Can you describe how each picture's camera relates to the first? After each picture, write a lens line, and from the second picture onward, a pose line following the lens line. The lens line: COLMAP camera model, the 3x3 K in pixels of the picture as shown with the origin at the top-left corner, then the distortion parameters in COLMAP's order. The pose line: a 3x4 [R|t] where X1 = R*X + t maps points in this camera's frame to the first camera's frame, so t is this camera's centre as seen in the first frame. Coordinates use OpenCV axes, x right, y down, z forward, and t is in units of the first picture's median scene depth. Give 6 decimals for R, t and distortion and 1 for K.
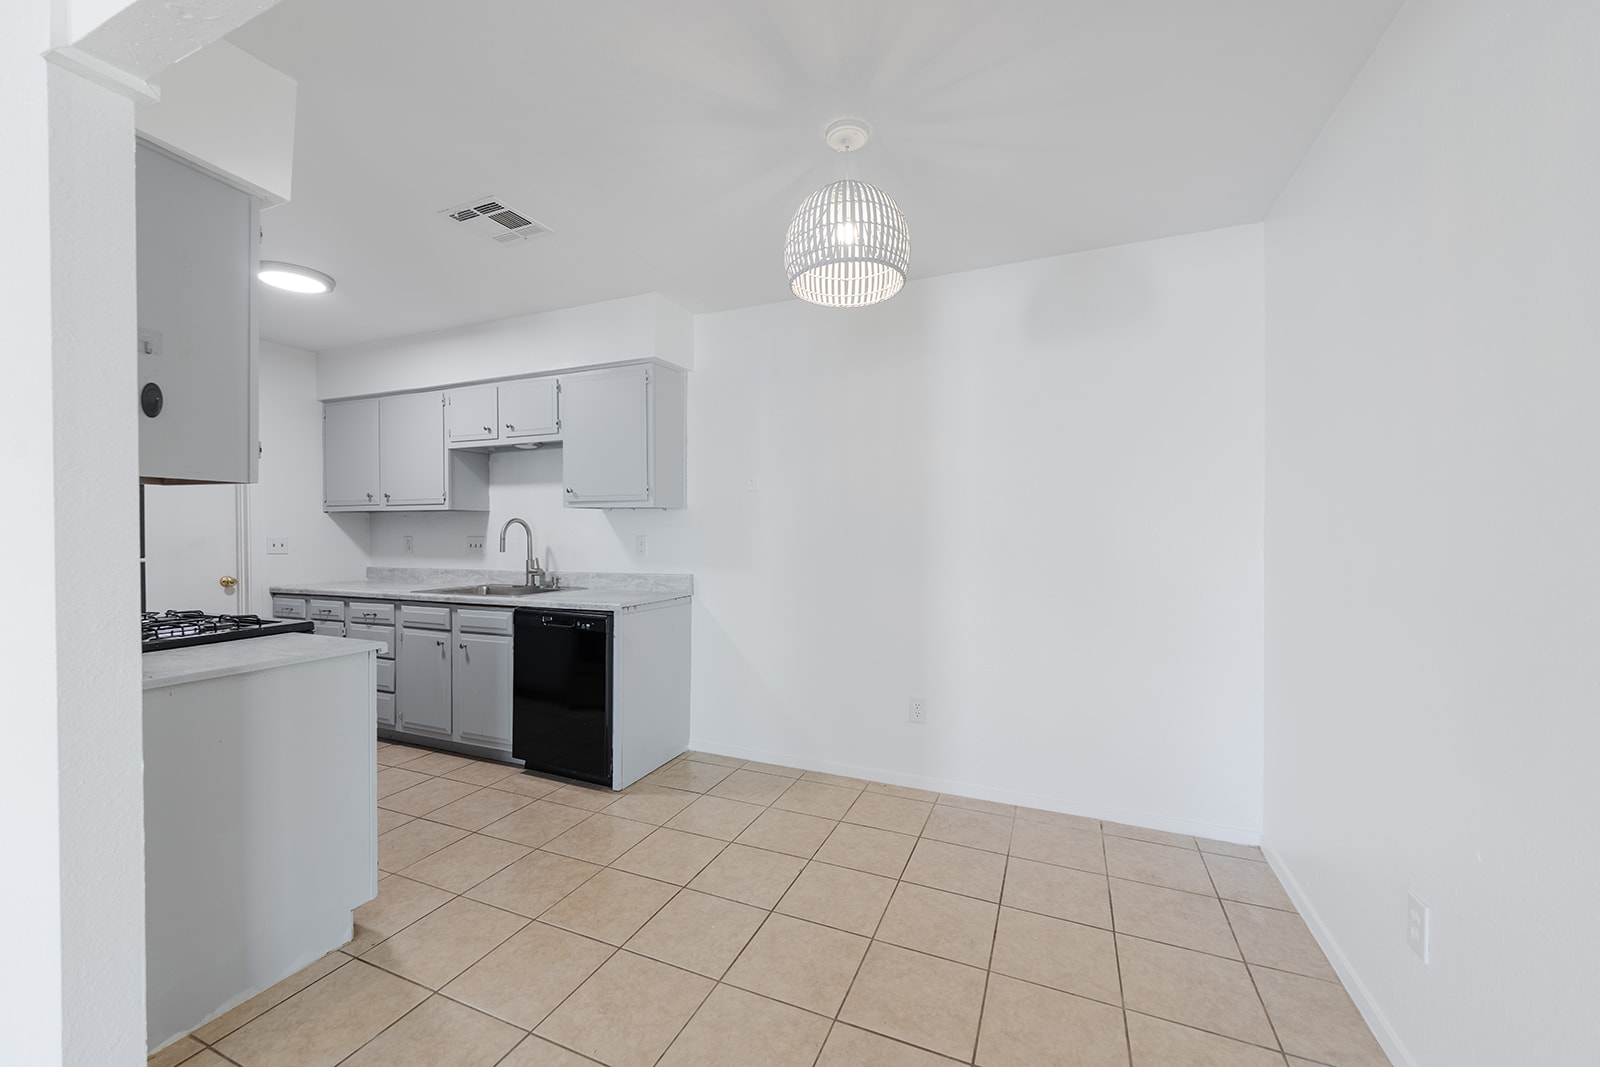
lens RADIAL K [[616.5, 0, 798.5], [0, 616.5, 530.8], [0, 0, 1]] dist [0.005620, -0.000448]
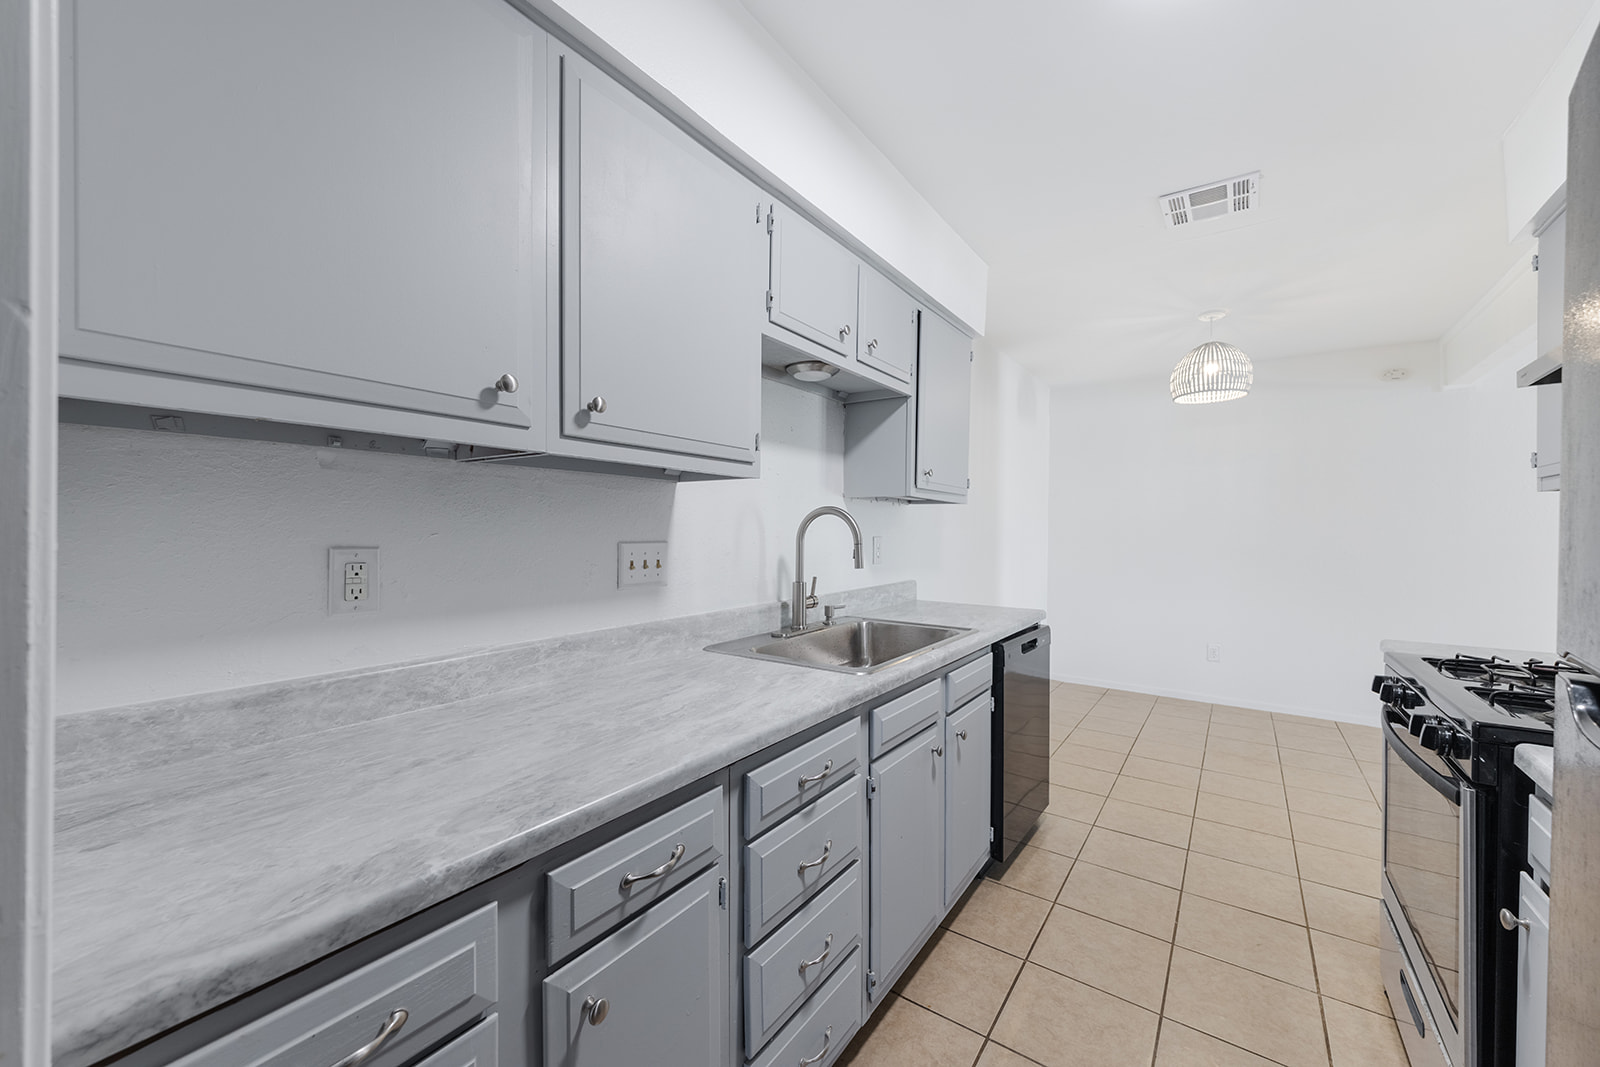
lens RADIAL K [[616.5, 0, 798.5], [0, 616.5, 530.8], [0, 0, 1]] dist [0.005620, -0.000448]
pose [[0.206781, 0.019804, 0.978187, -1.008405], [0.031644, 0.999137, -0.026917, 0.018064], [-0.977875, 0.036519, 0.205976, 0.921178]]
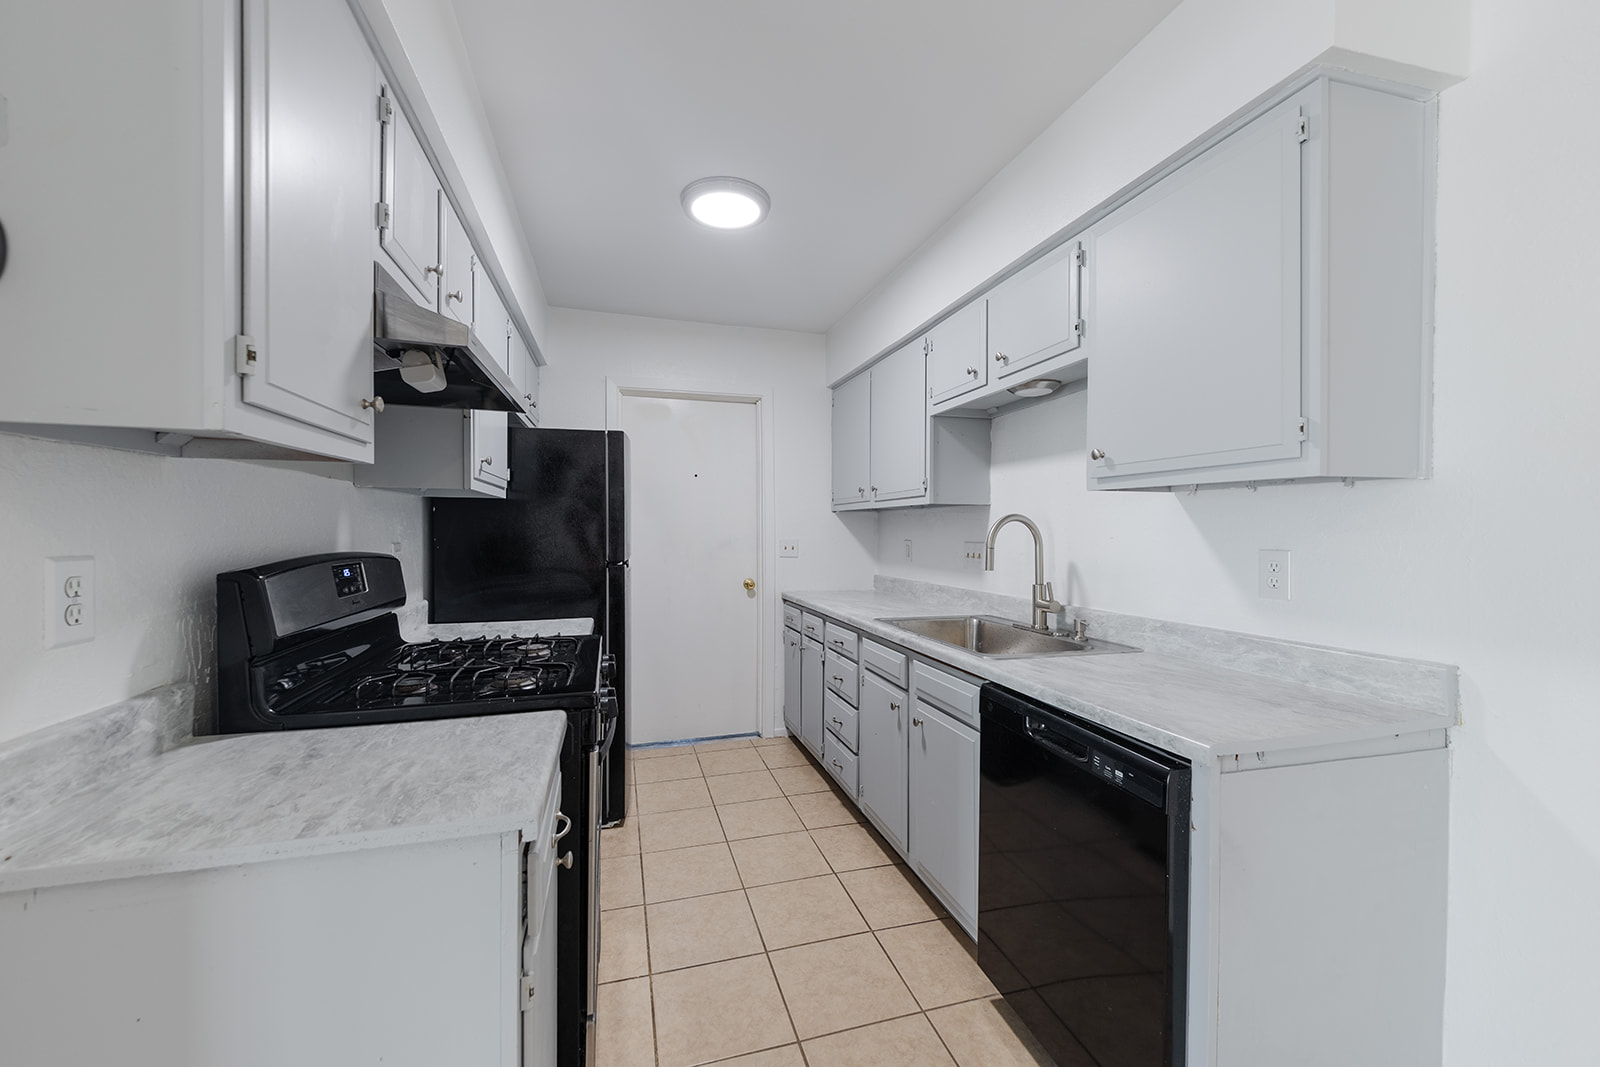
lens RADIAL K [[616.5, 0, 798.5], [0, 616.5, 530.8], [0, 0, 1]] dist [0.005620, -0.000448]
pose [[0.634137, 0.004907, -0.773205, -0.130639], [-0.006844, 0.999976, 0.000734, -0.003068], [0.773190, 0.004827, 0.634156, 0.466399]]
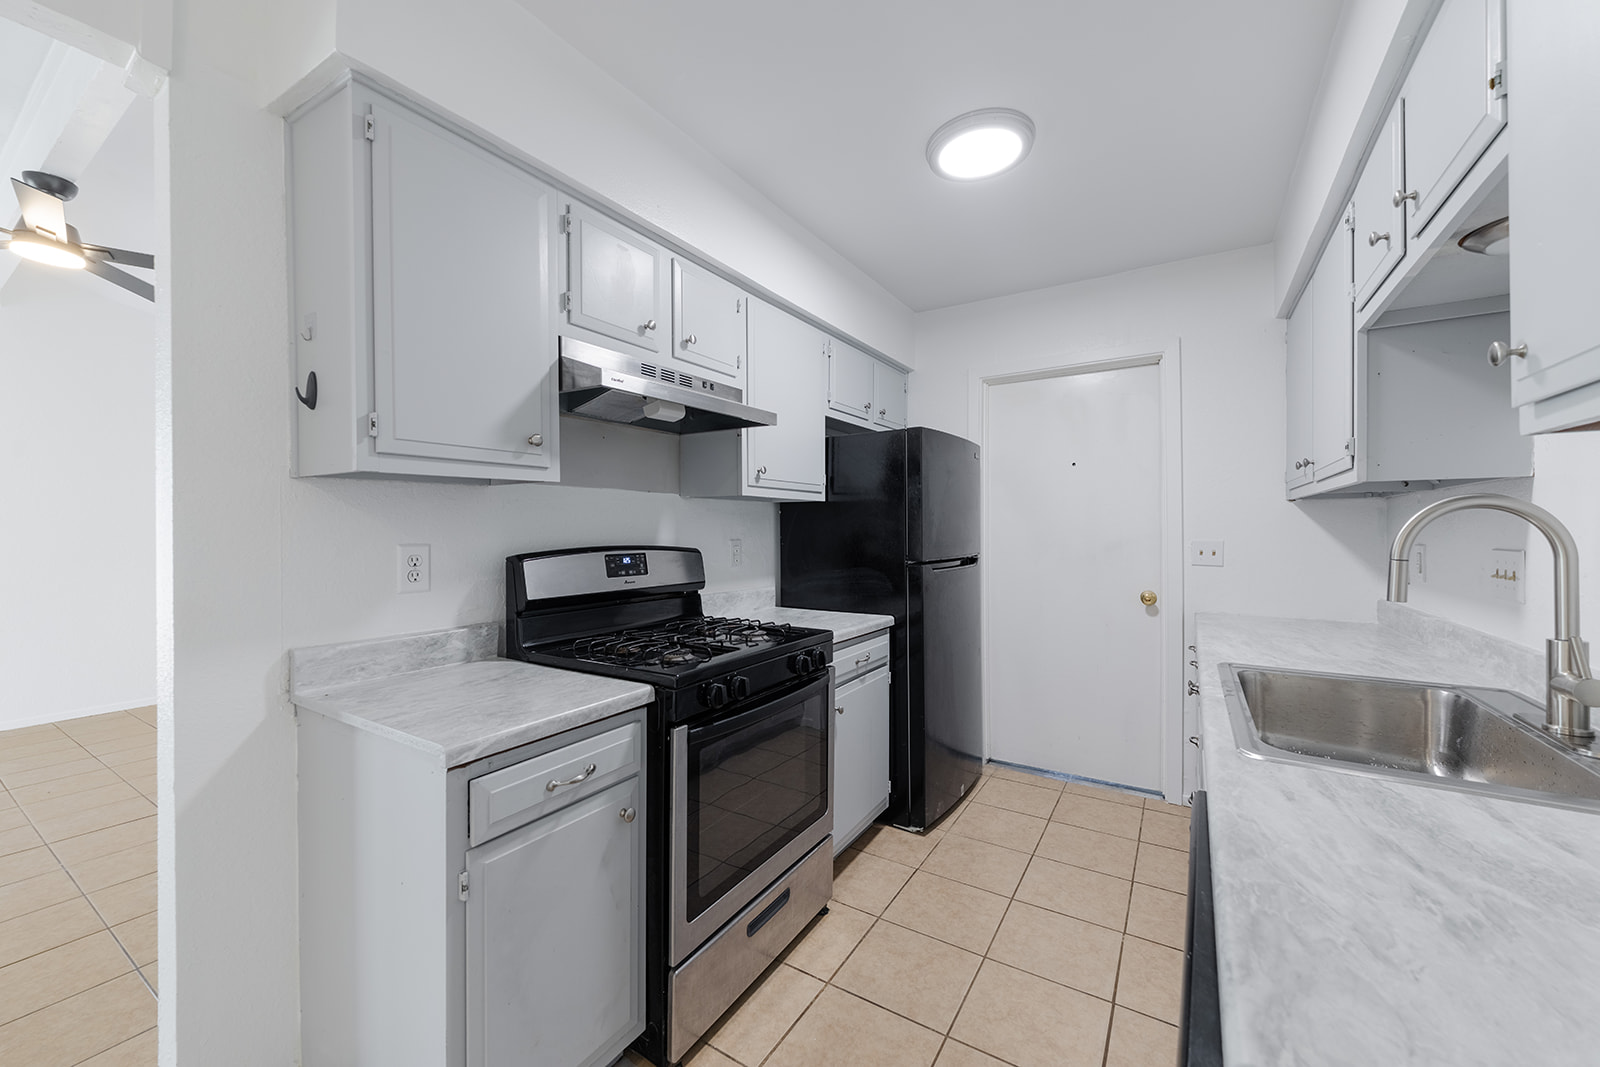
lens RADIAL K [[624.5, 0, 800.0], [0, 624.5, 533.5], [0, 0, 1]] dist [0.013023, -0.000165]
pose [[-0.157419, 0.007937, -0.987500, -0.101307], [-0.002254, 0.999962, 0.008397, -0.002791], [0.987529, 0.003548, -0.157395, 0.731321]]
